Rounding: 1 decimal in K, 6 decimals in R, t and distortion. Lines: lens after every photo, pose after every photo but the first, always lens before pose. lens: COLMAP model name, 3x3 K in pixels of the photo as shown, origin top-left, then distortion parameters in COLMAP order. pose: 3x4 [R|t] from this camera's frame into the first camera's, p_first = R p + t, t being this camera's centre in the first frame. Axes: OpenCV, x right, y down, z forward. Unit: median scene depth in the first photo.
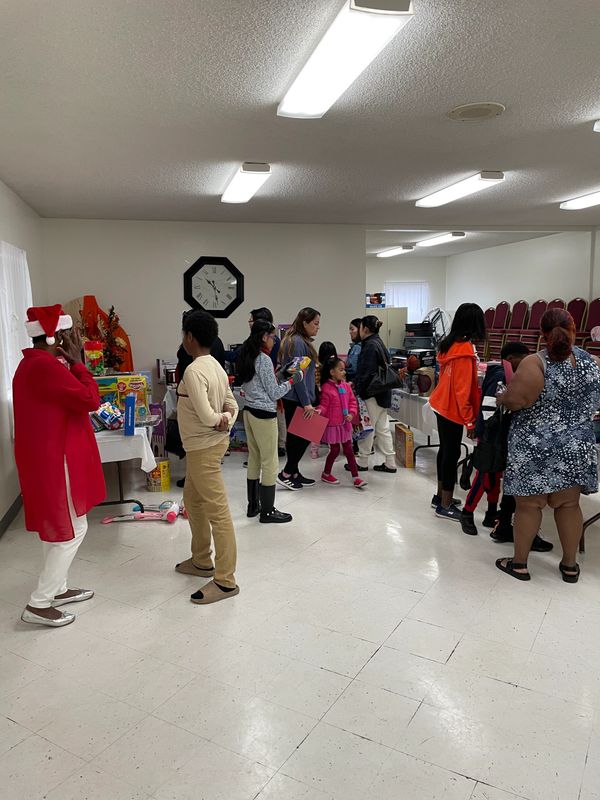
lens RADIAL K [[599.8, 0, 294.6], [0, 599.8, 397.2], [0, 0, 1]] dist [0.066190, -0.081462]
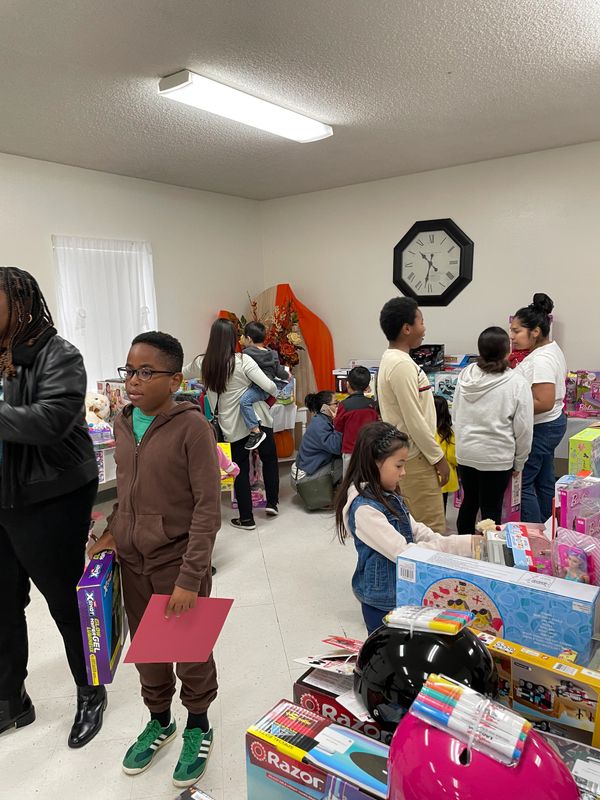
lens RADIAL K [[599.8, 0, 292.2], [0, 599.8, 397.7], [0, 0, 1]] dist [0.066190, -0.081462]
pose [[0.638413, 0.107811, -0.762106, 0.324975], [-0.080834, 0.994057, 0.072909, -0.063524], [0.765438, 0.015058, 0.643334, 0.418286]]
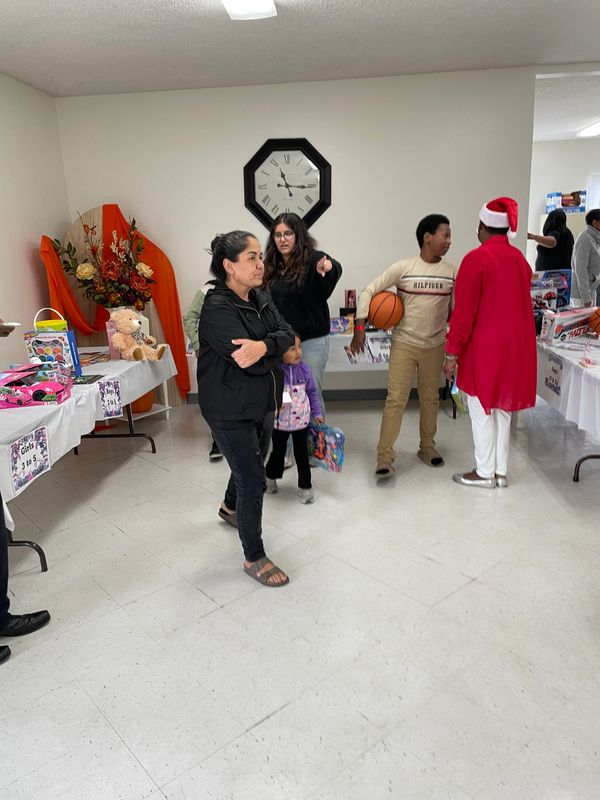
lens RADIAL K [[599.8, 0, 296.1], [0, 599.8, 398.1], [0, 0, 1]] dist [0.066190, -0.081462]
pose [[0.949432, 0.058716, -0.308433, 0.101787], [-0.018447, 0.991093, 0.131888, -0.034659], [0.313429, -0.119529, 0.942059, 0.330375]]
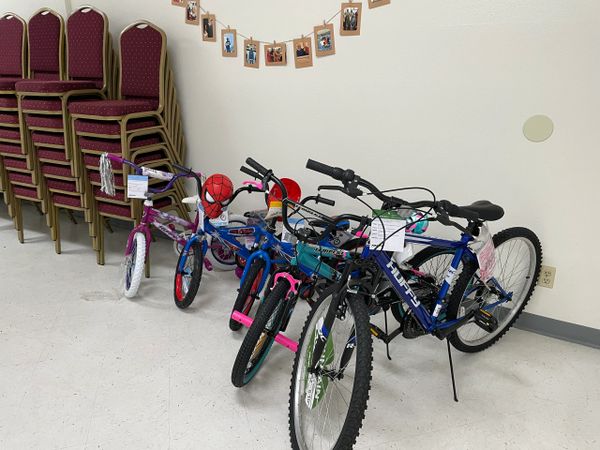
lens RADIAL K [[449.8, 0, 297.3], [0, 449.8, 223.4], [0, 0, 1]] dist [0.066190, -0.081462]
pose [[0.683935, -0.234913, 0.690687, 0.357862], [0.092737, 0.967054, 0.237078, -0.072598], [-0.723625, -0.098094, 0.683188, 0.664183]]
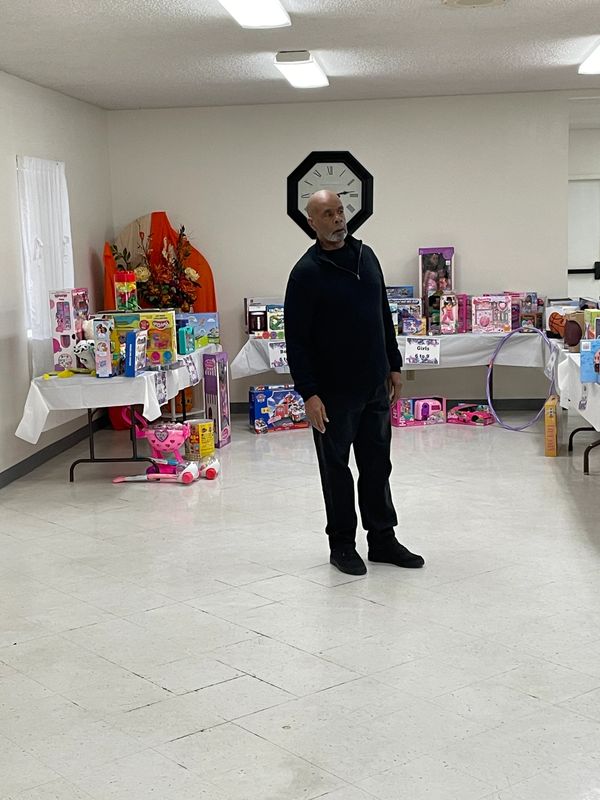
lens RADIAL K [[1196.1, 0, 275.8], [0, 1196.1, 405.7], [0, 0, 1]] dist [0.062542, 0.000000]
pose [[0.936453, 0.039630, -0.348547, 0.300602], [-0.035373, 0.999202, 0.018572, 0.036503], [0.349004, -0.005062, 0.937107, -0.319044]]
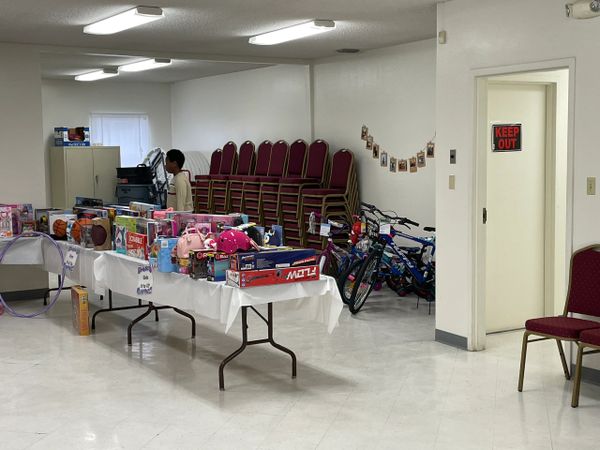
lens RADIAL K [[897.1, 0, 300.3], [0, 897.1, 228.9], [0, 0, 1]] dist [0.062542, 0.000000]
pose [[0.947242, -0.017587, 0.320035, 0.060273], [0.035003, 0.998198, -0.048749, 0.032640], [-0.318601, 0.057379, 0.946151, -0.252013]]
